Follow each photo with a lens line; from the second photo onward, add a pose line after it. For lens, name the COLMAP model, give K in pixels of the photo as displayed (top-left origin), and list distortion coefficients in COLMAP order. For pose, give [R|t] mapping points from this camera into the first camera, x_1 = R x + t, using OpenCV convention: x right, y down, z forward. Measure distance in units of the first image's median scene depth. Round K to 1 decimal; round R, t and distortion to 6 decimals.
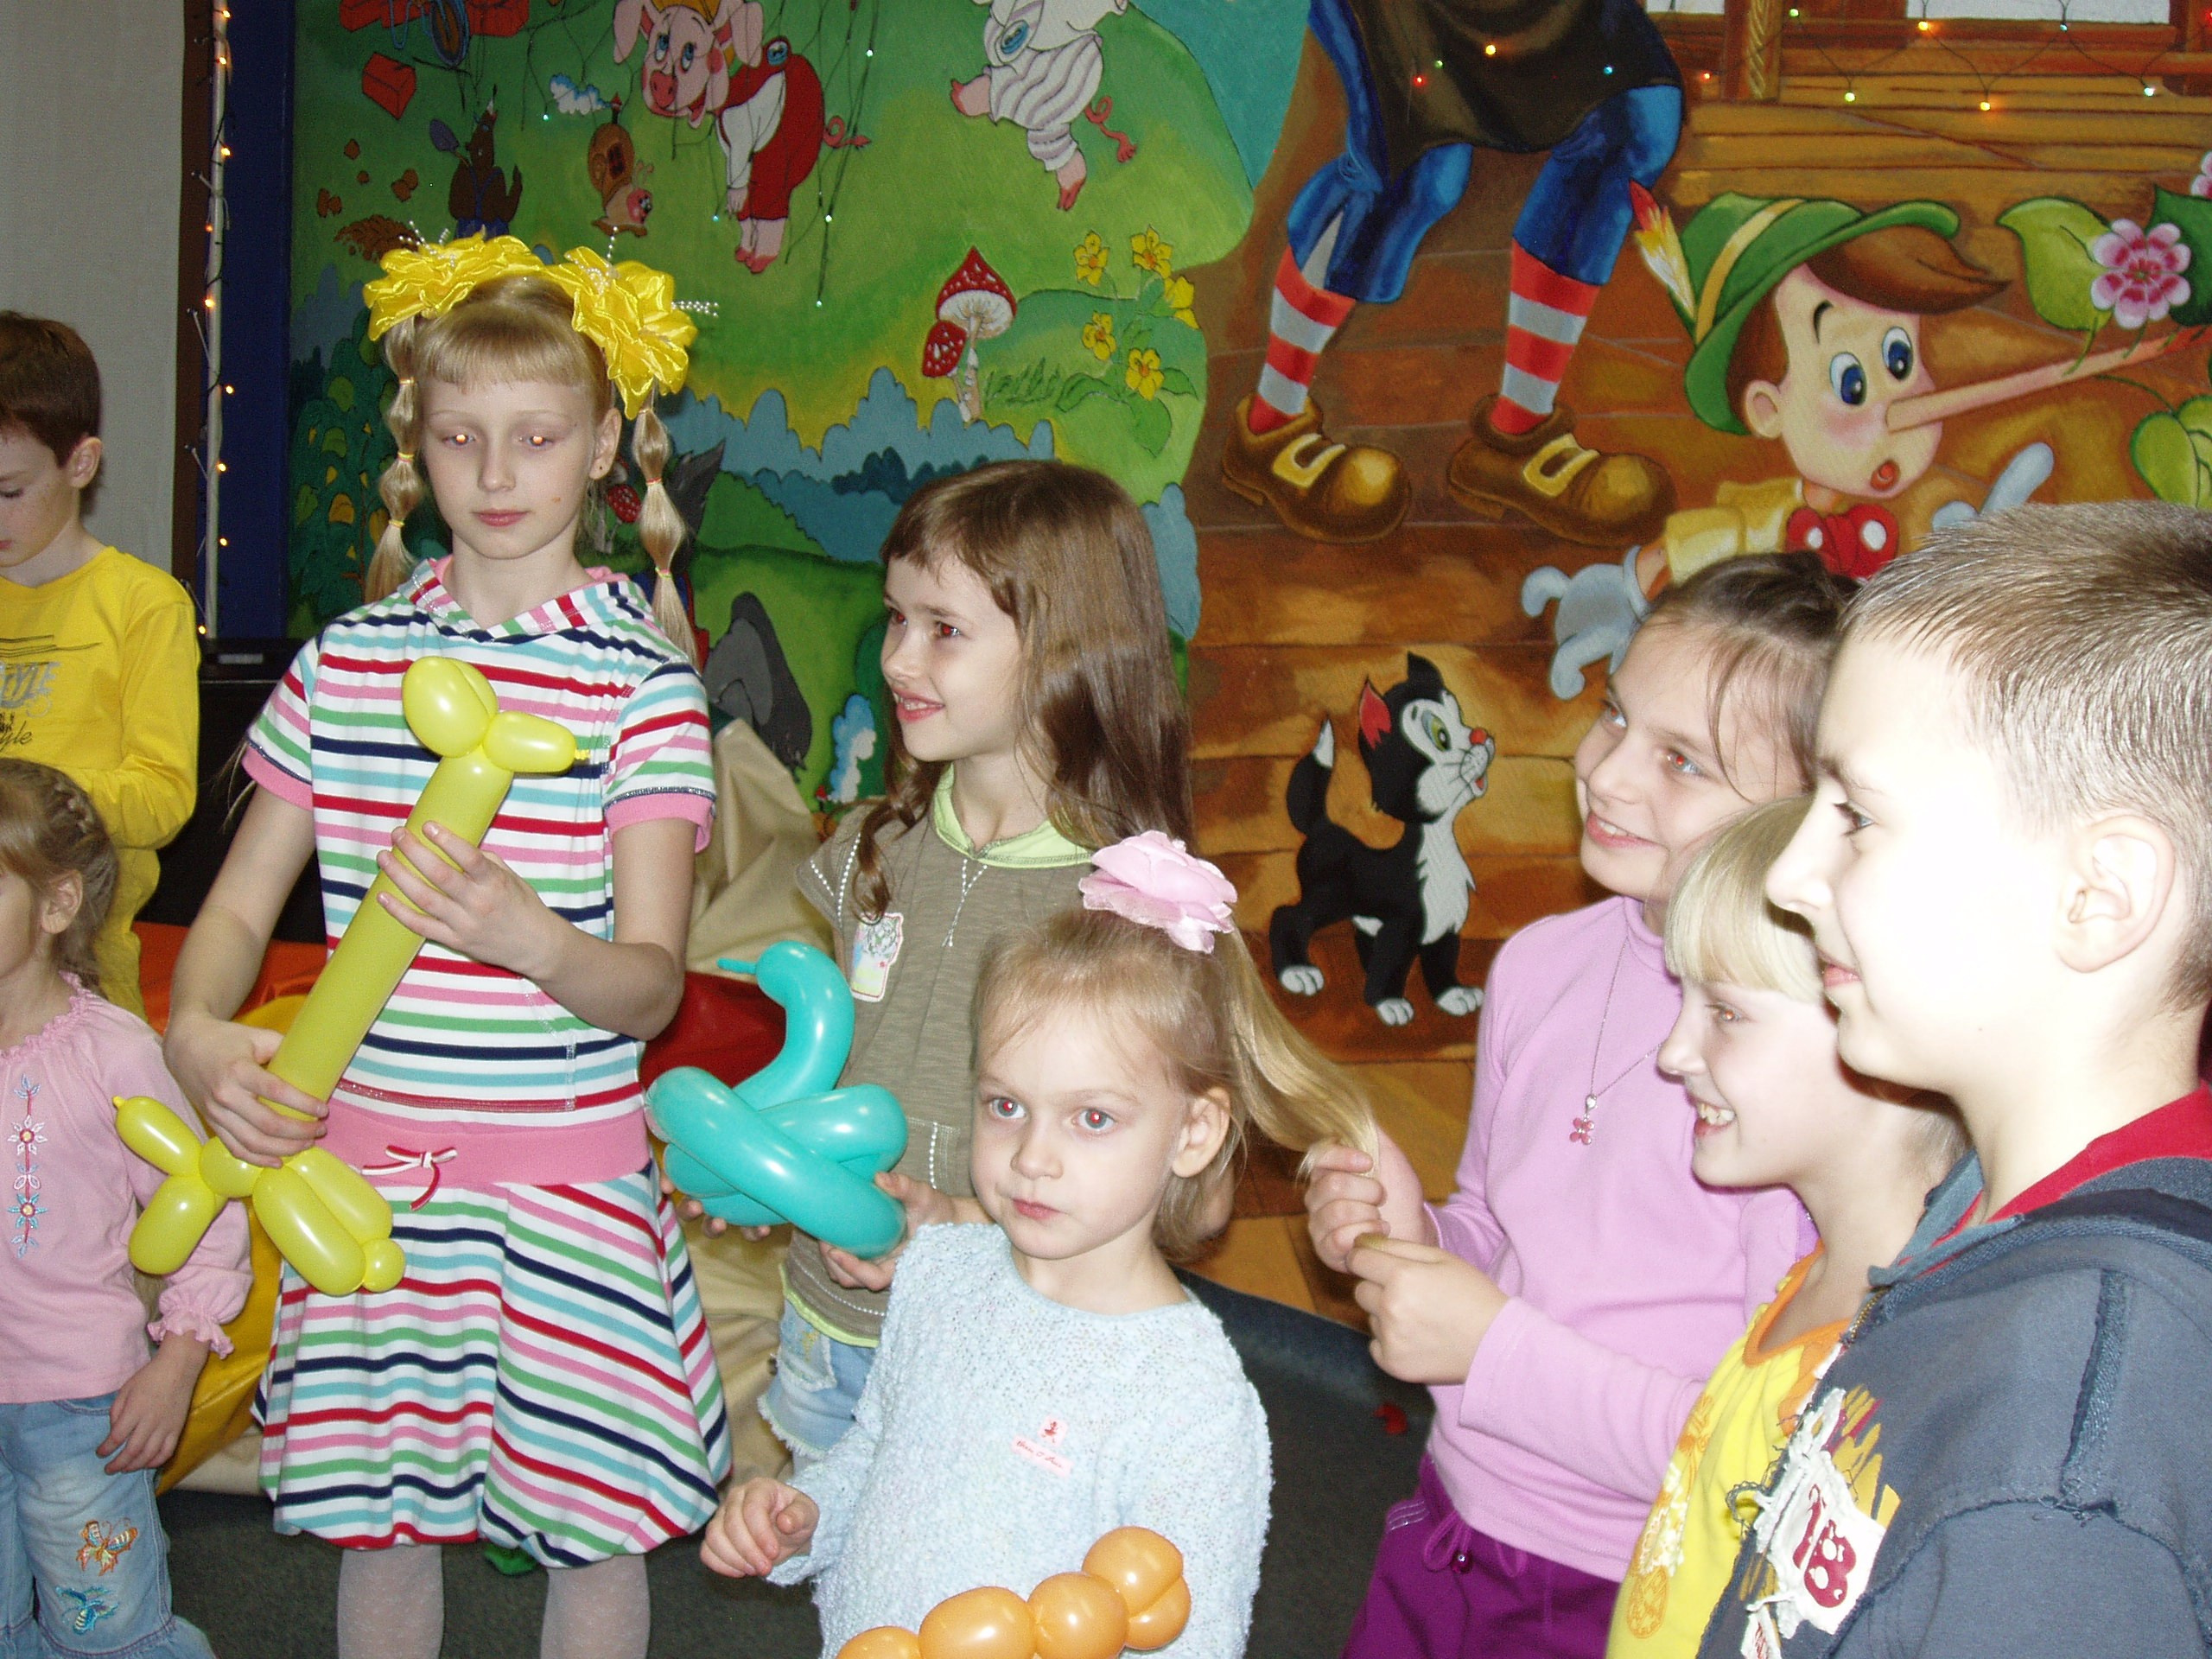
lens RADIAL K [[3263.4, 0, 1102.7], [0, 3263.4, 799.9], [0, 0, 1]] dist [-0.120169, 0.023456]
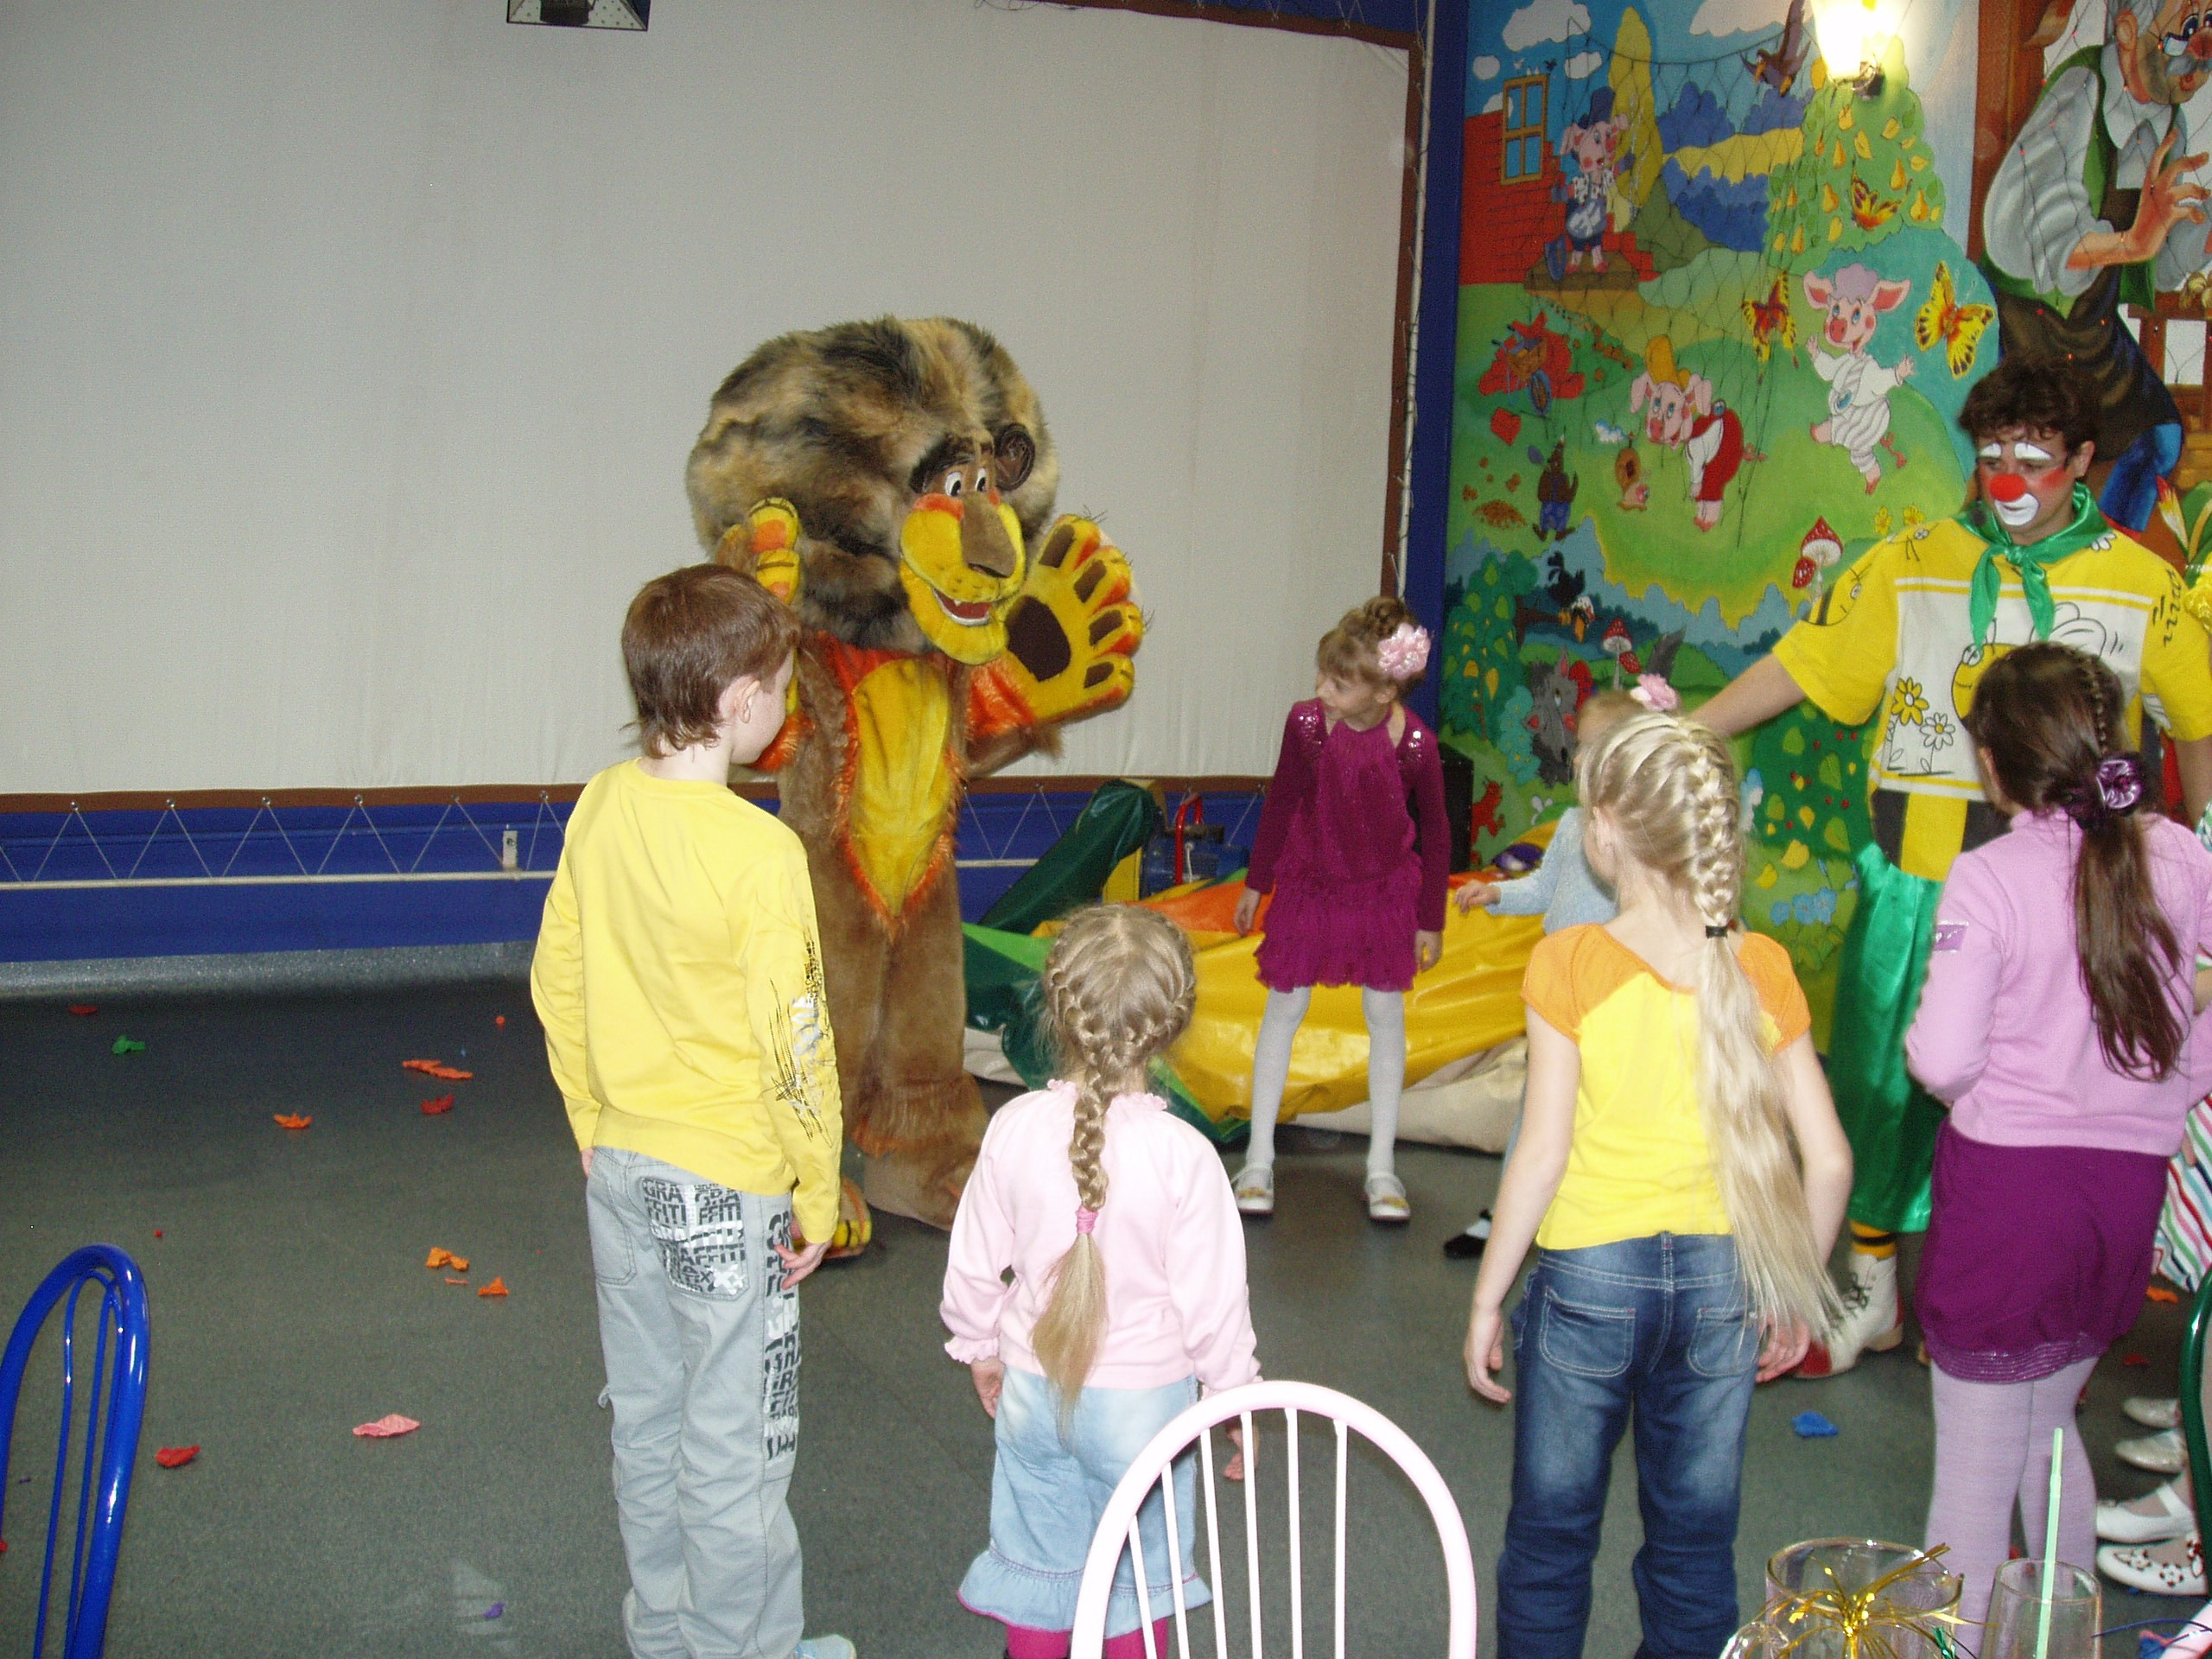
lens RADIAL K [[2613.6, 0, 1112.5], [0, 2613.6, 758.9], [0, 0, 1]] dist [-0.137921, 0.077502]
pose [[0.932209, 0.025813, -0.360998, 0.126839], [-0.056412, 0.995626, -0.074482, 0.101824], [0.357496, 0.089797, 0.929587, -0.502107]]
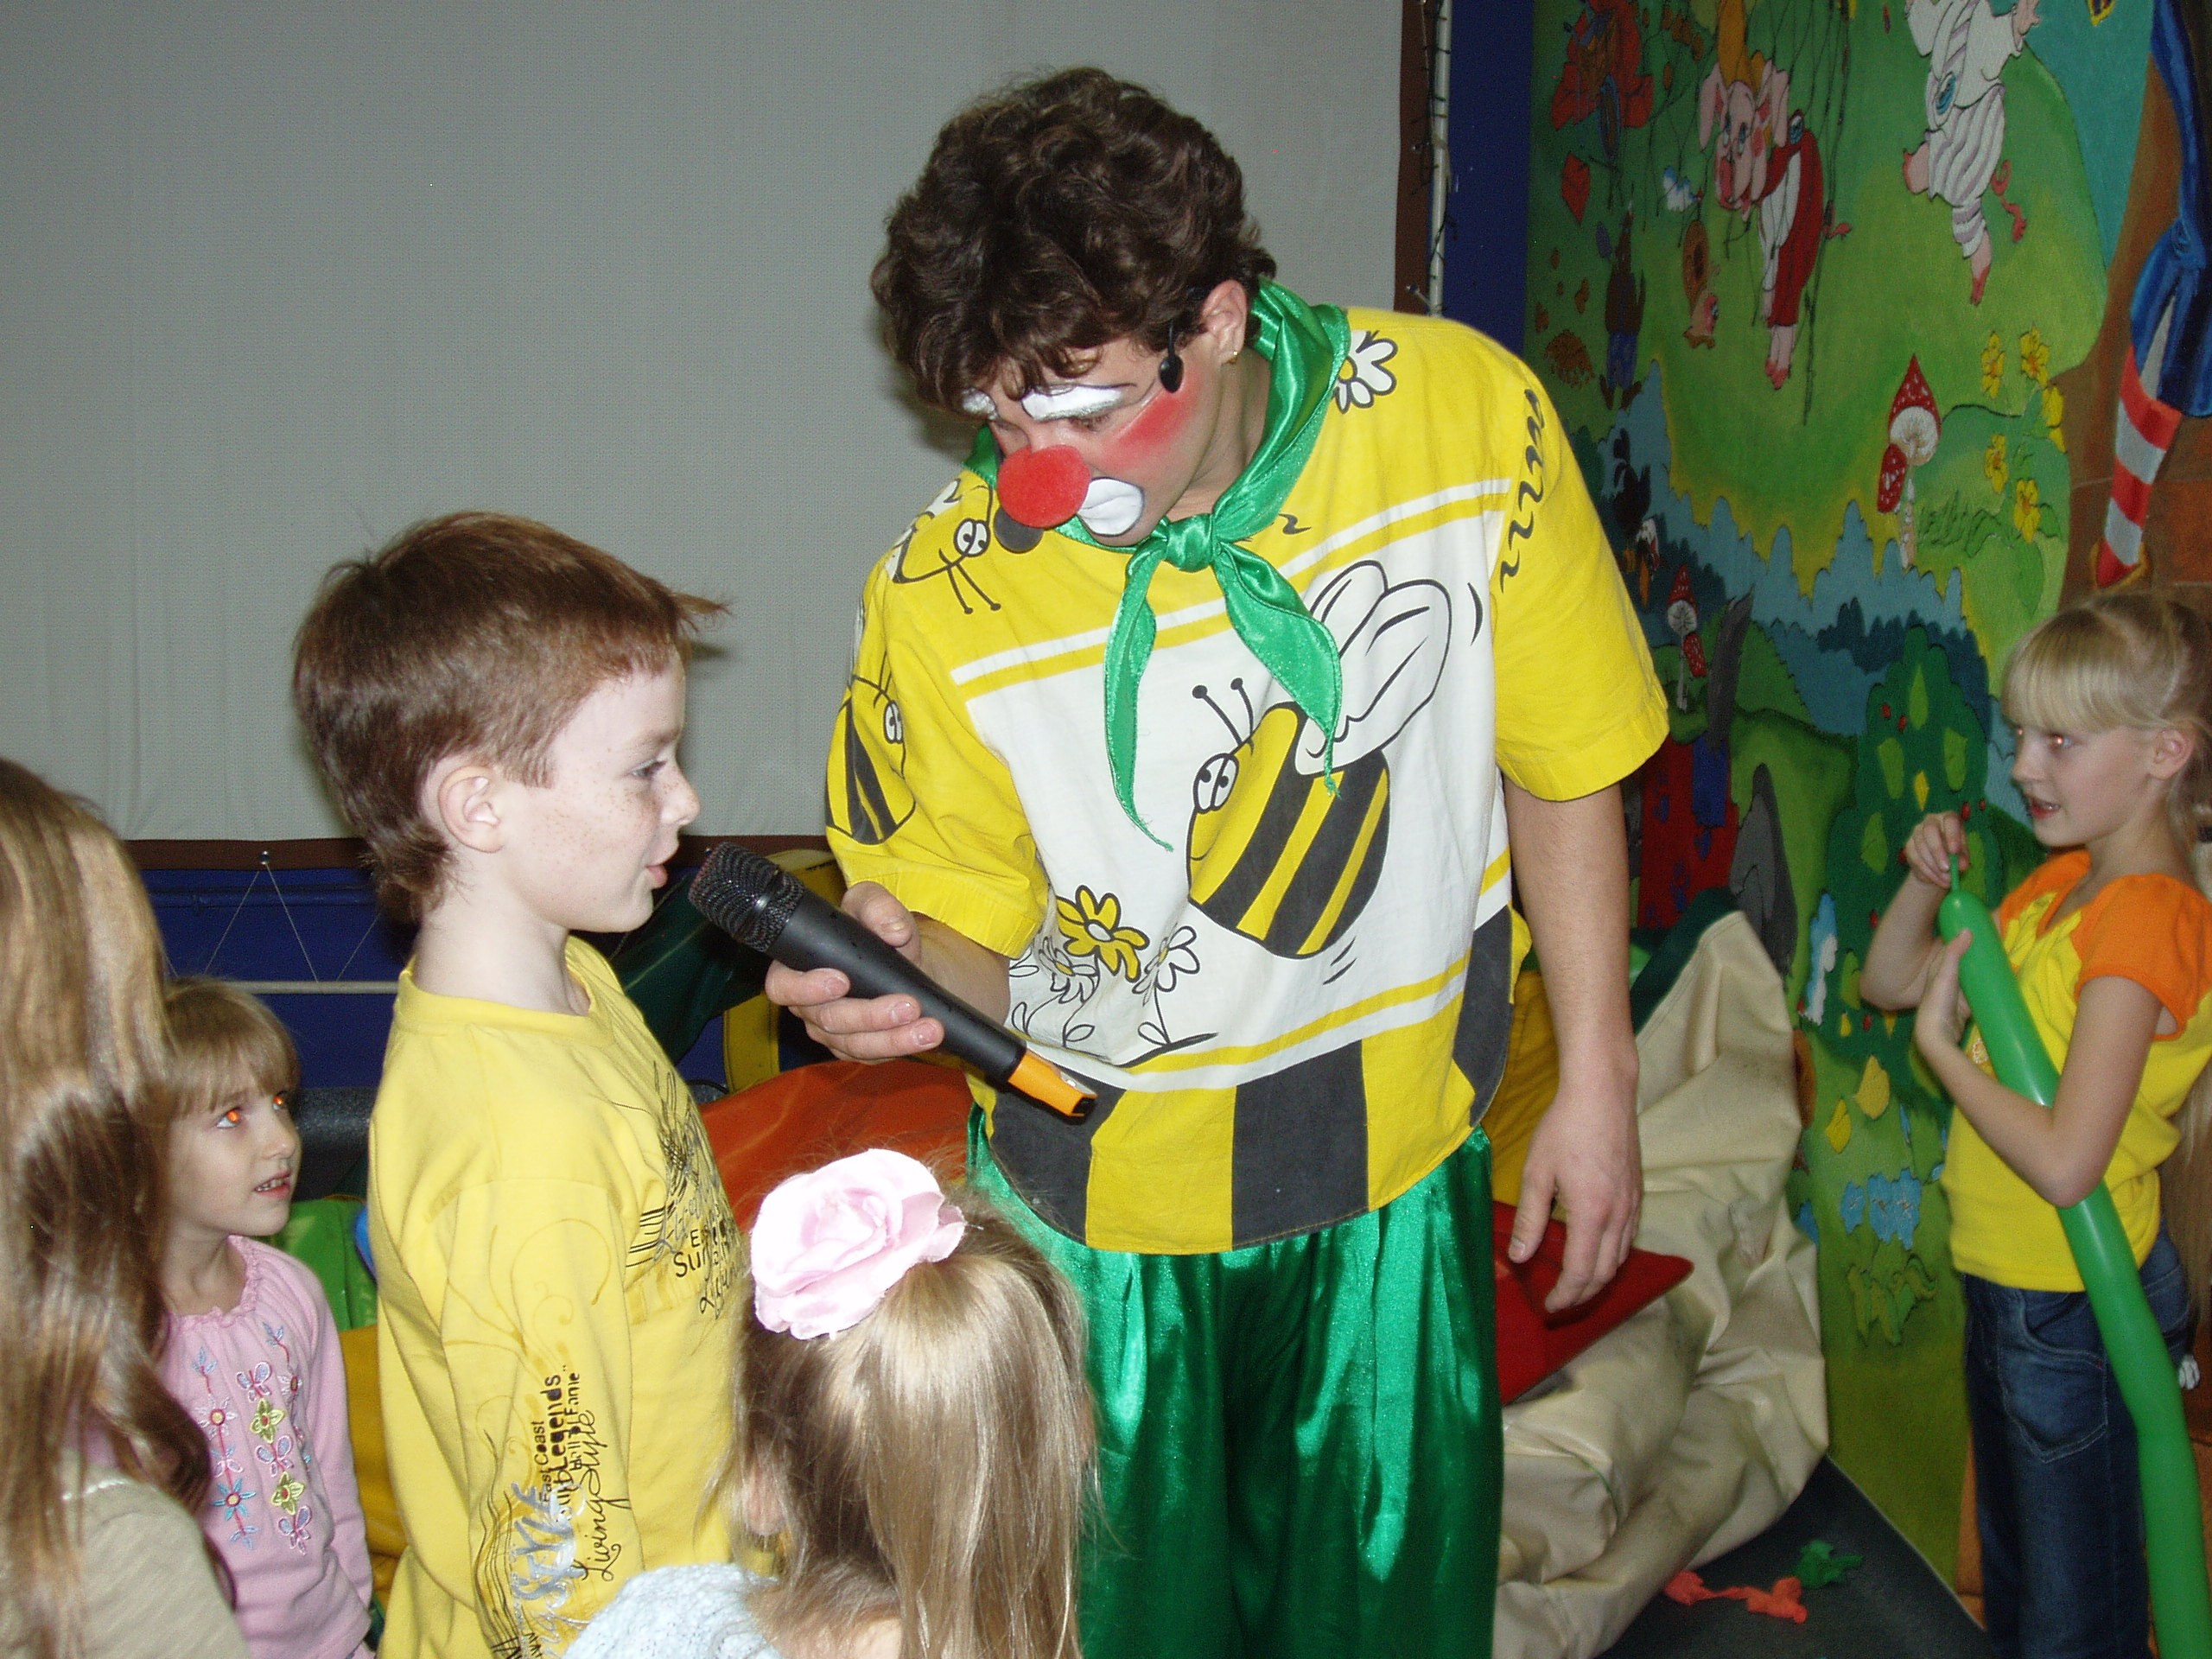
lens RADIAL K [[3353.2, 0, 1106.0], [0, 3353.2, 829.5], [0, 0, 1]] dist [-0.135380, 0.059790]
pose [[0.790285, 0.067413, -0.609019, 0.348168], [-0.090417, 0.995879, -0.007092, -0.030267], [0.606031, 0.060671, 0.793124, 0.251960]]
